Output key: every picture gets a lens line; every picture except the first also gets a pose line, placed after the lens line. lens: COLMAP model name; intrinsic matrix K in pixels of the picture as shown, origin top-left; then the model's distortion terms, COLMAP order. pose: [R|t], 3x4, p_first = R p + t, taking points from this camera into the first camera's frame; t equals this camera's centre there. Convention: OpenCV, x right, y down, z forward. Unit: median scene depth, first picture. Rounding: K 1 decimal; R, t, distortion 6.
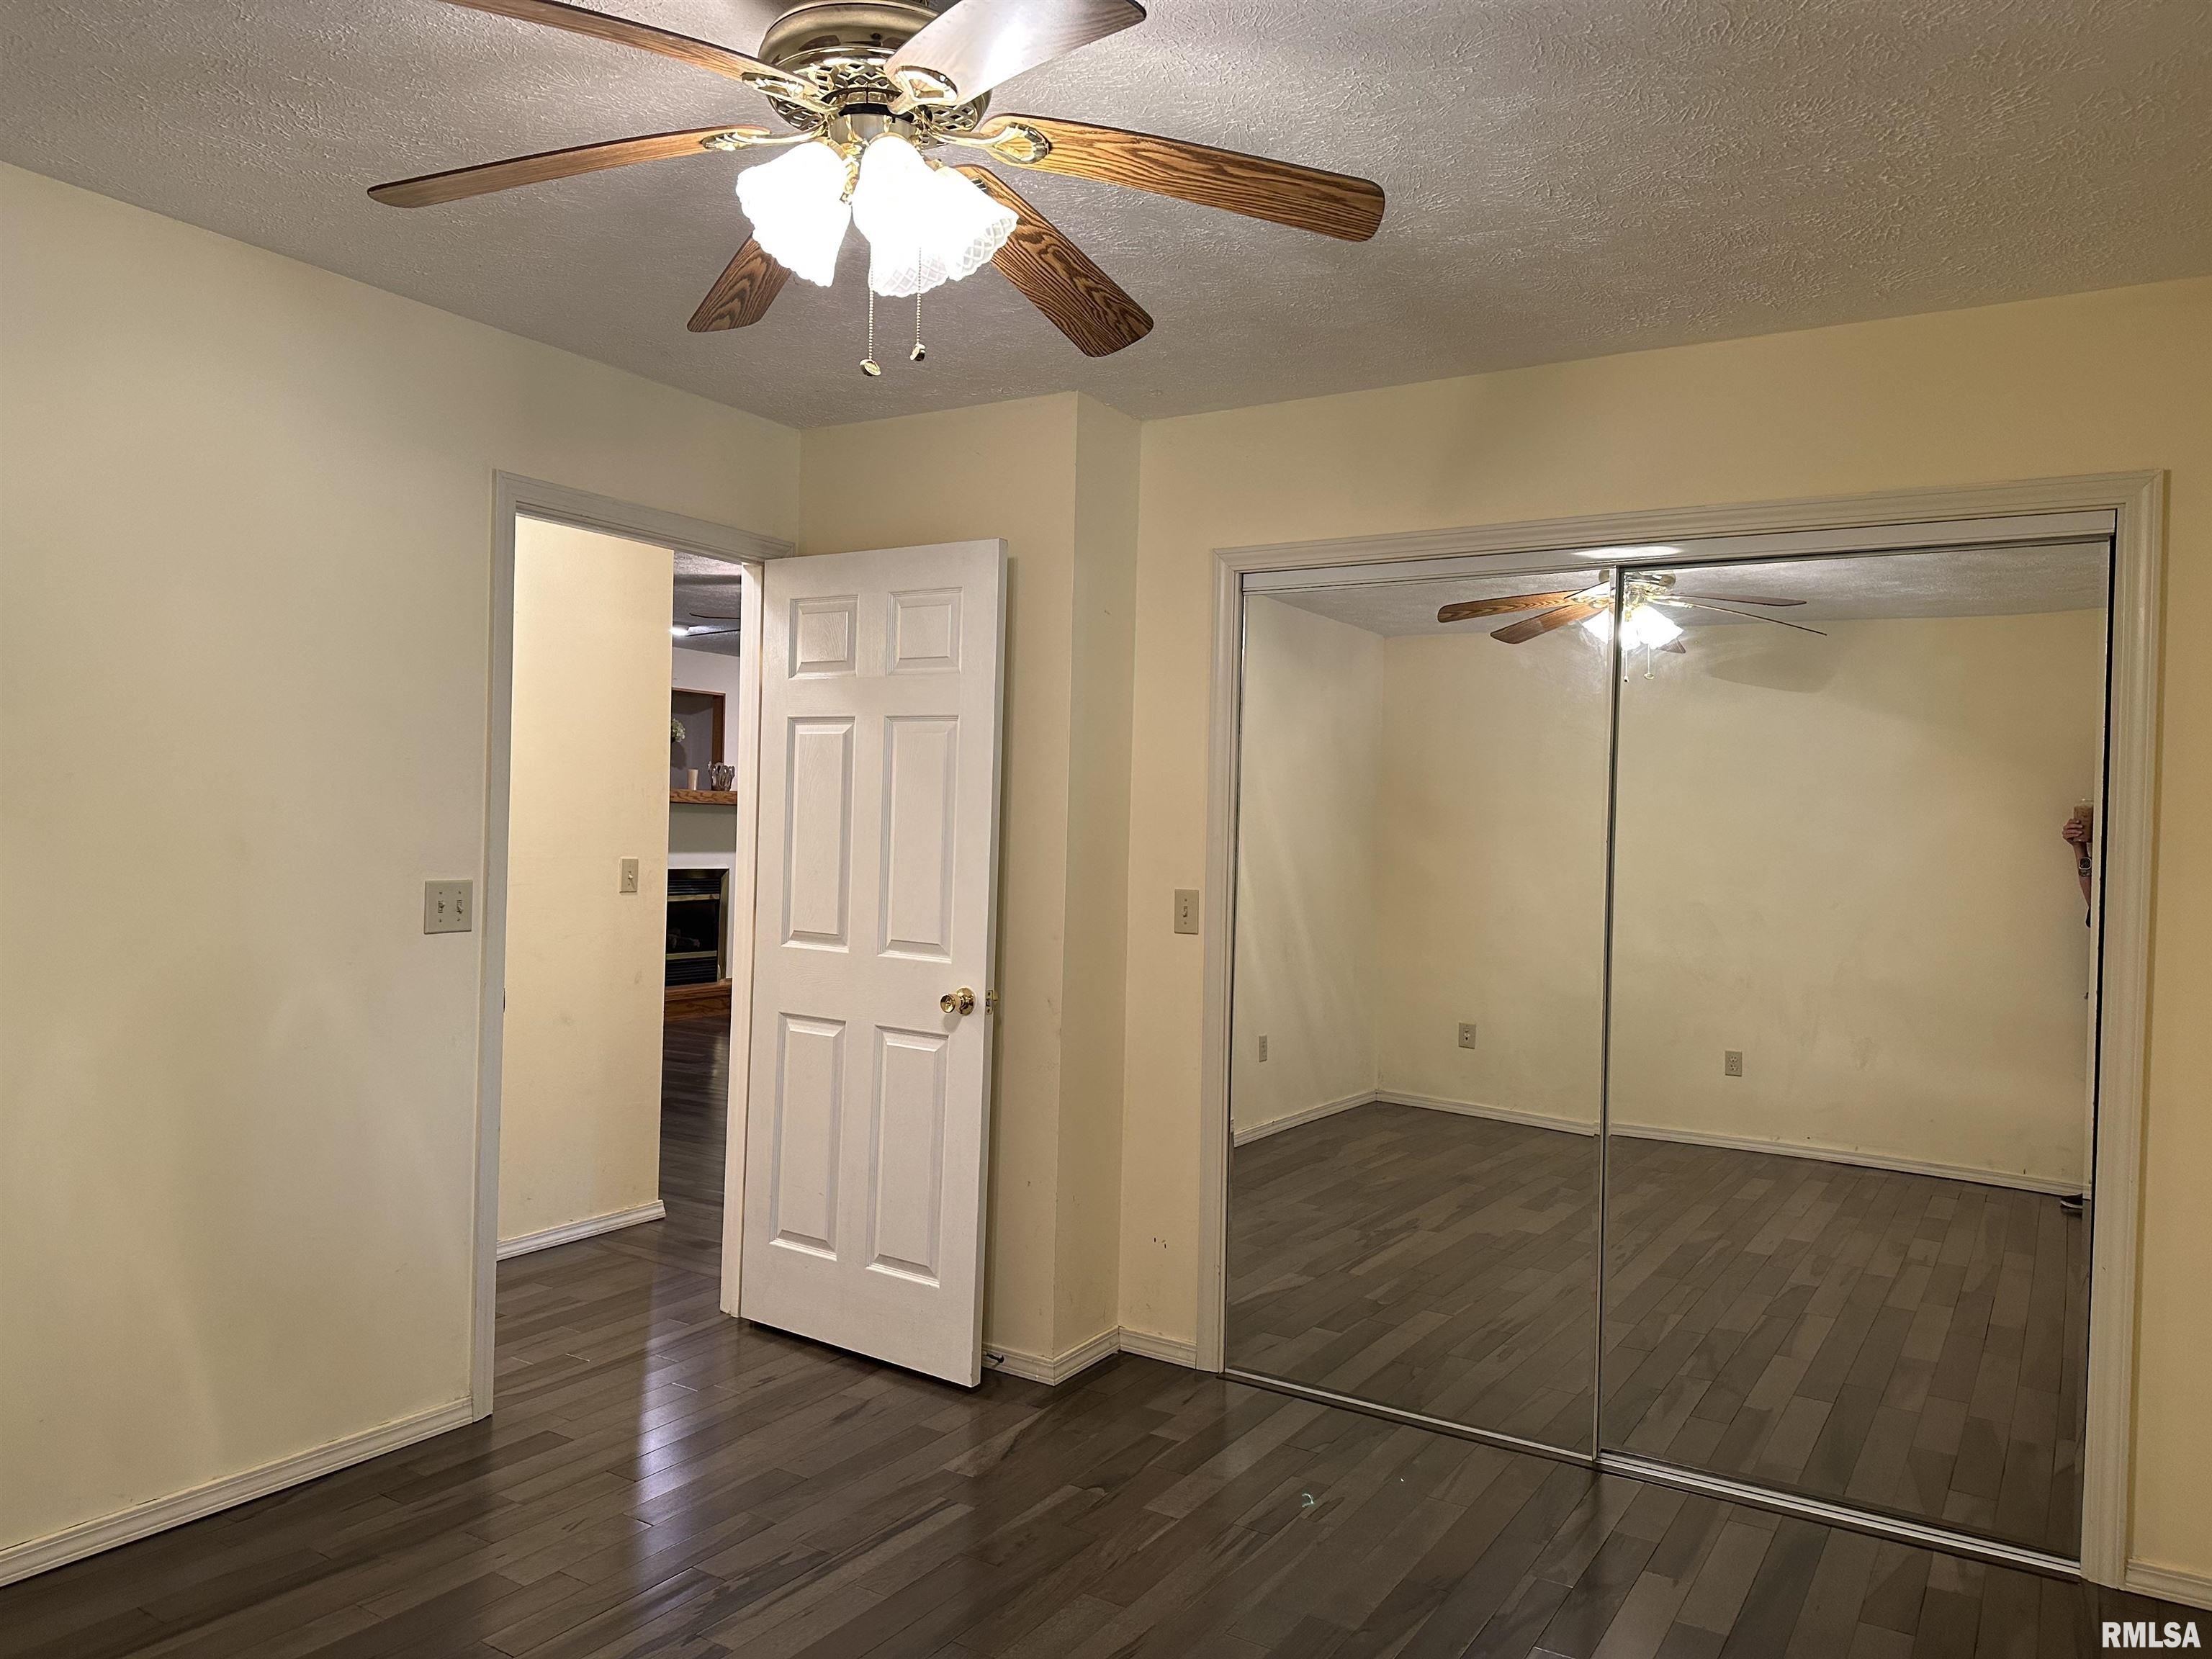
lens RADIAL K [[1549.1, 0, 1147.4], [0, 1549.1, 839.2], [0, 0, 1]] dist [0.099797, -0.109800]
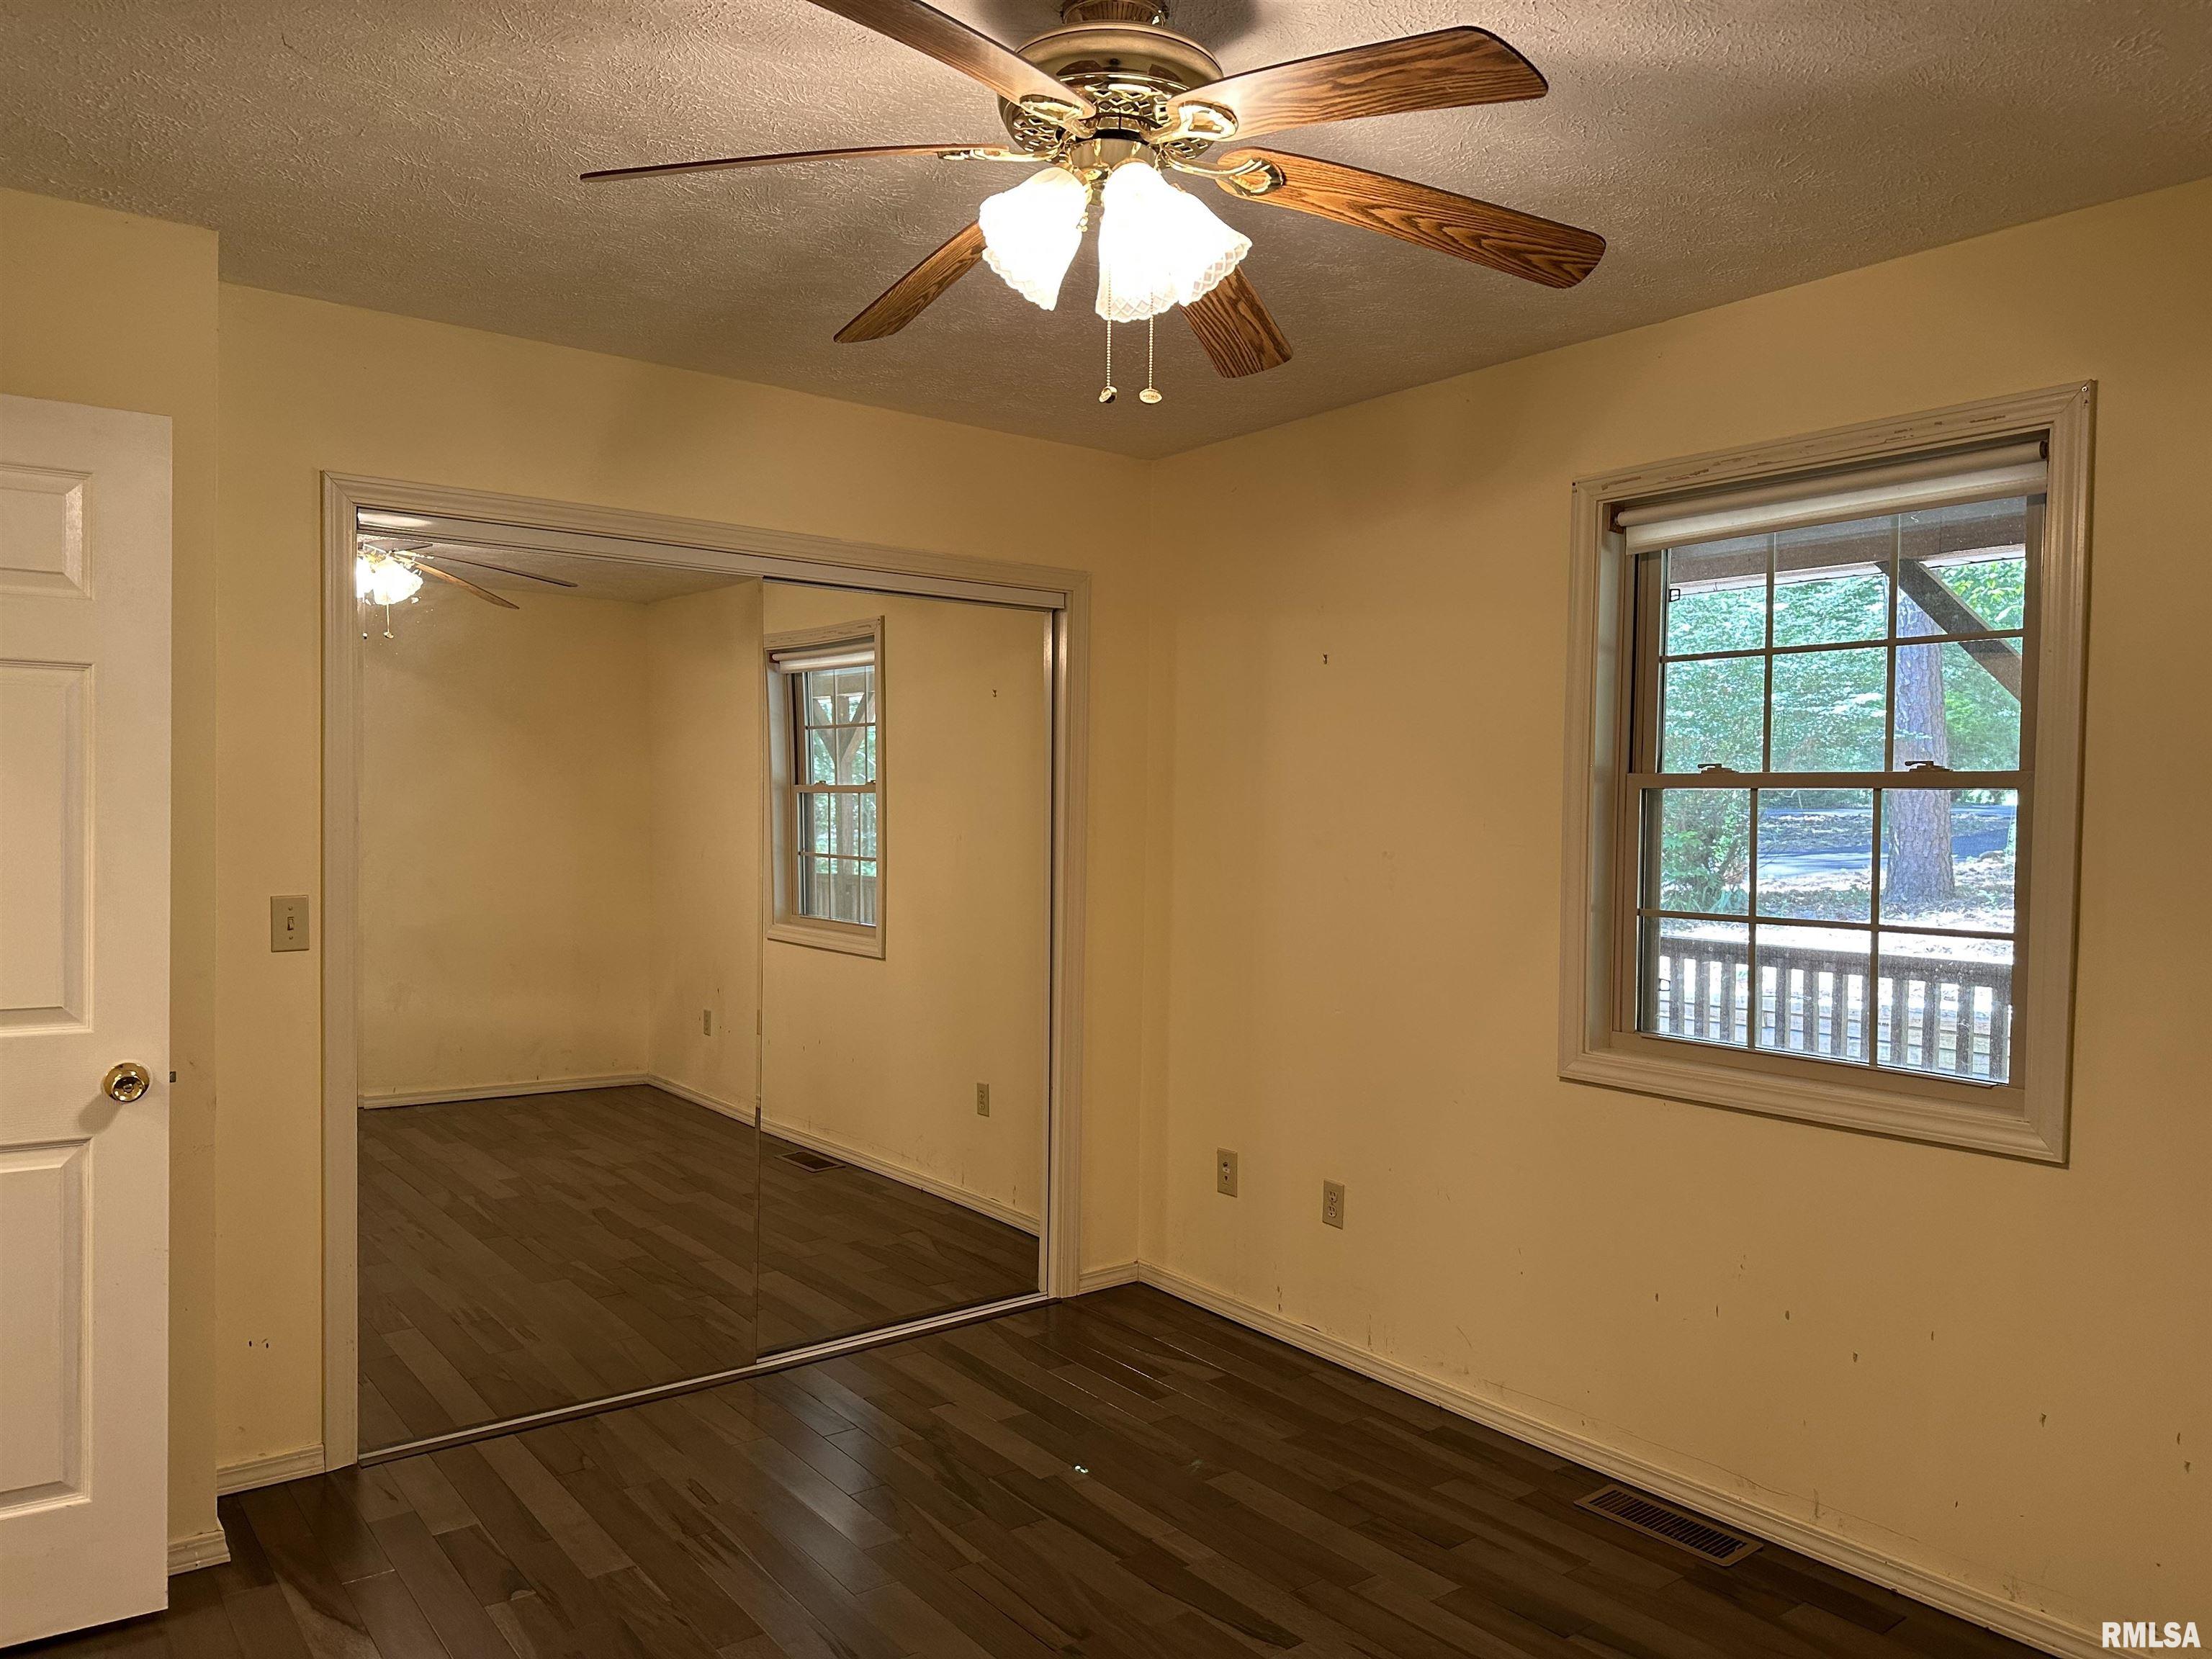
lens RADIAL K [[1535.3, 0, 1103.3], [0, 1535.3, 857.4], [0, 0, 1]] dist [-0.002085, 0.001568]
pose [[0.363985, -0.058549, 0.929563, -0.597427], [0.004233, 0.998116, 0.061210, -0.036002], [-0.931395, -0.018345, 0.363547, 0.355212]]
